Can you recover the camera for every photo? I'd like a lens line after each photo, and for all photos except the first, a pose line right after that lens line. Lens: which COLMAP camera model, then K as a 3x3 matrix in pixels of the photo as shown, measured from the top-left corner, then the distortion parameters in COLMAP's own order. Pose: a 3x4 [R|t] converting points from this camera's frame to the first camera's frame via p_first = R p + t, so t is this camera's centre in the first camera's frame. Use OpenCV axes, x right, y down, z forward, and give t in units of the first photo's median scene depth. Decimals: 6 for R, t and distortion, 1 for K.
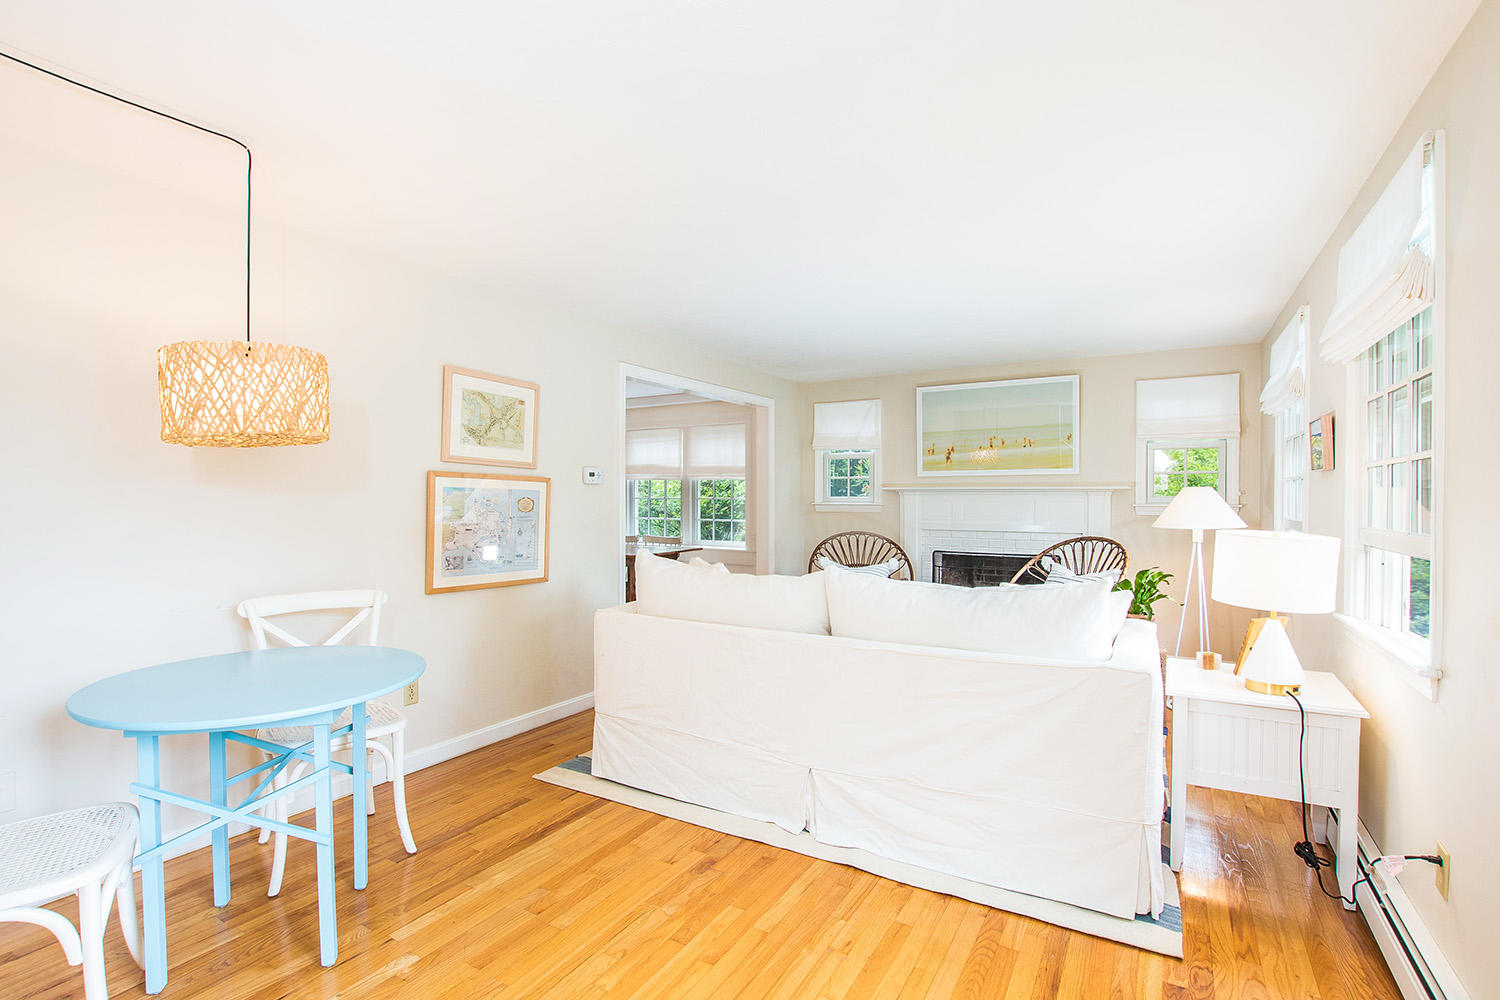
lens RADIAL K [[710.2, 0, 750.0], [0, 710.2, 500.0], [0, 0, 1]] dist [-0.018066, 0.001031]
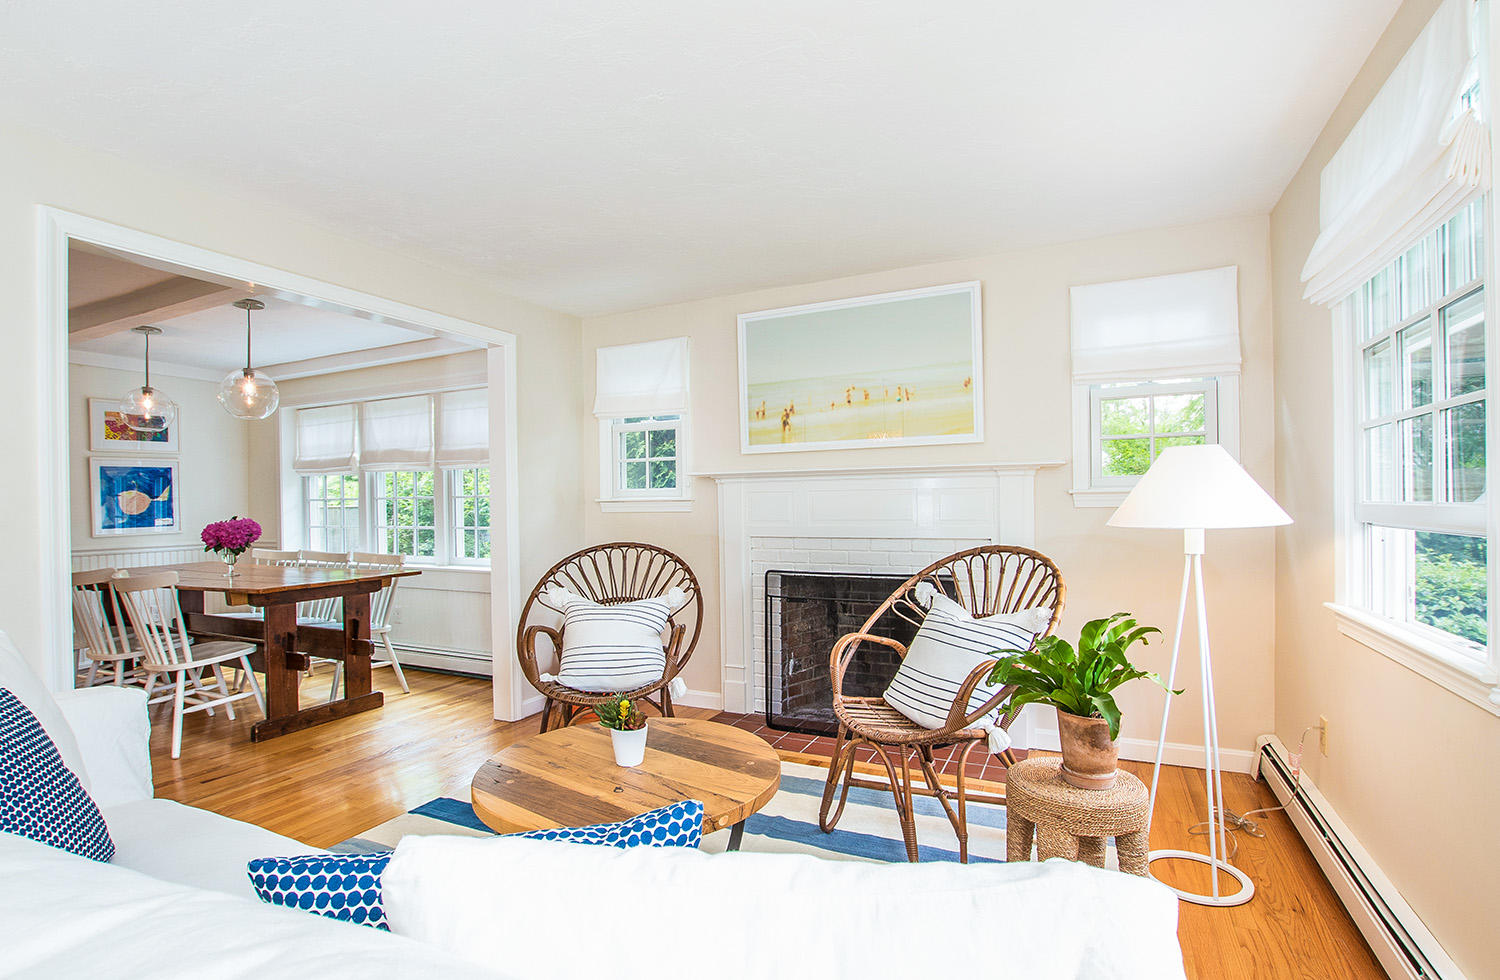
lens RADIAL K [[714.5, 0, 748.0], [0, 714.5, 505.6], [0, 0, 1]] dist [-0.030365, 0.000314]
pose [[0.996680, -0.015046, 0.080019, 0.210584], [0.015205, 0.999883, -0.001377, 0.015764], [-0.079989, 0.002589, 0.996792, 0.399040]]
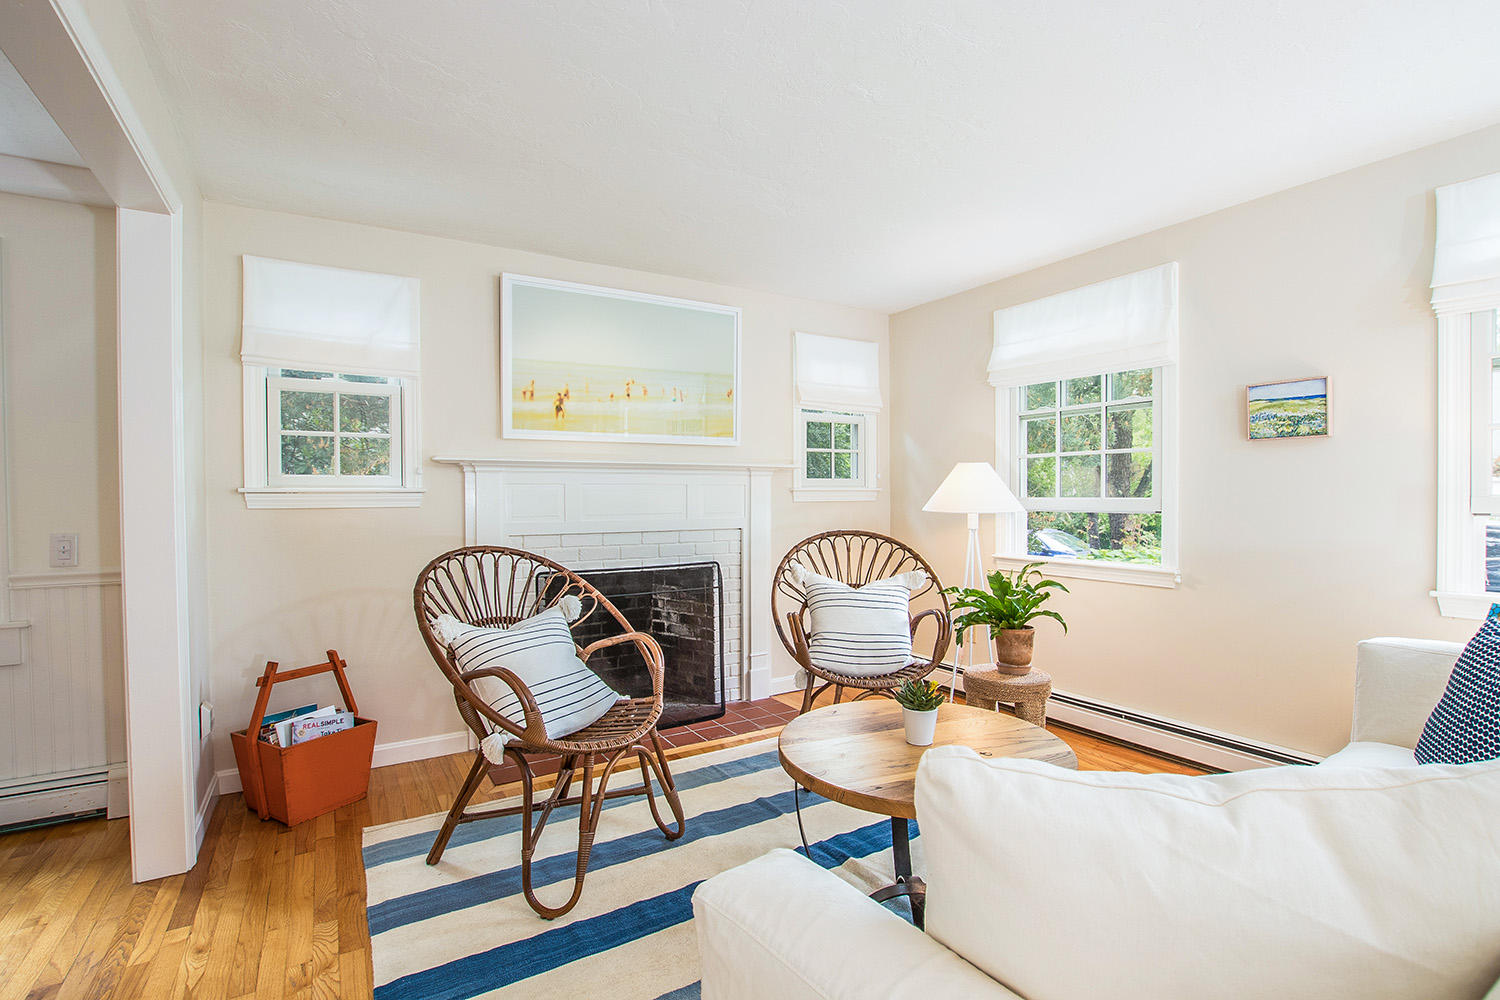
lens RADIAL K [[710.2, 0, 750.0], [0, 710.2, 500.0], [0, 0, 1]] dist [-0.018066, 0.001031]
pose [[0.479533, -0.011504, 0.877448, -0.164532], [0.008658, 0.999927, 0.008378, 0.012291], [-0.877481, 0.003580, 0.479598, 0.639345]]
